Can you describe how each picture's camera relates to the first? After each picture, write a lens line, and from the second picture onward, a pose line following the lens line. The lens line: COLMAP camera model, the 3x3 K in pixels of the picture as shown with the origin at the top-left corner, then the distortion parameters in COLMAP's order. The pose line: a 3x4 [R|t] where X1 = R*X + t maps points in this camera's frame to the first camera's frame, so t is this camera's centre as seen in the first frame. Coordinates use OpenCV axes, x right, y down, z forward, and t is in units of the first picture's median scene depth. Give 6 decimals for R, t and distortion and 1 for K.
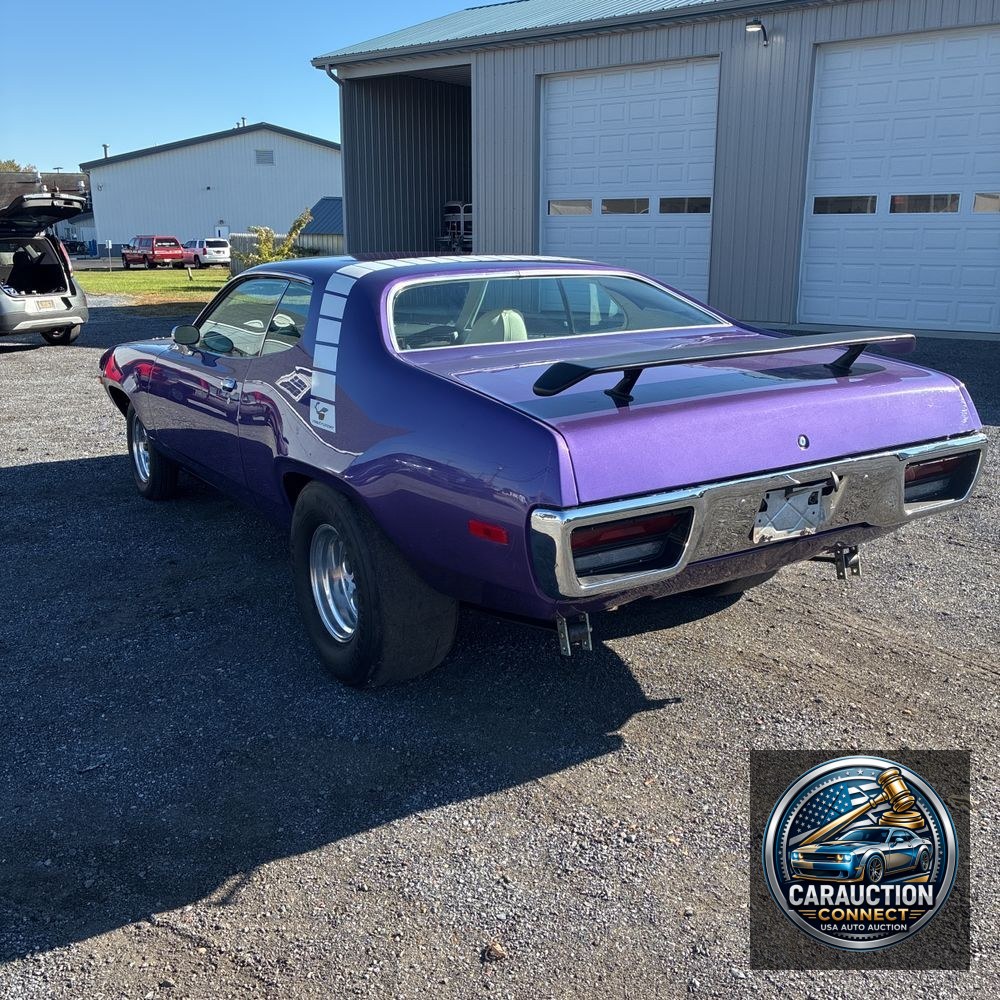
lens RADIAL K [[1006.2, 0, 497.9], [0, 1006.2, 497.7], [0, 0, 1]] dist [0.012999, 0.000000]
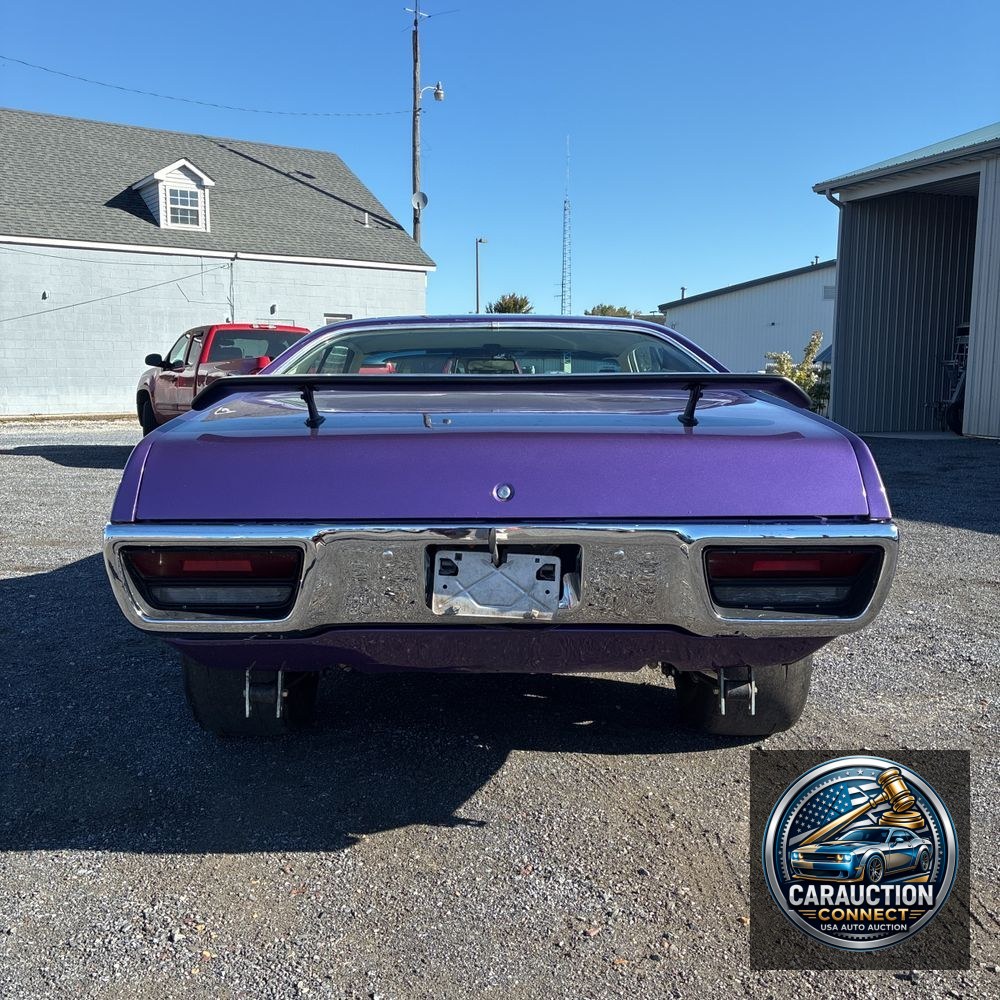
lens RADIAL K [[1006.2, 0, 501.7], [0, 1006.2, 494.0], [0, 0, 1]] dist [0.012999, 0.000000]
pose [[0.847301, 0.067254, -0.526838, 0.590853], [-0.137741, 0.985836, -0.095678, 0.017107], [0.512941, 0.153635, 0.844564, 0.291327]]
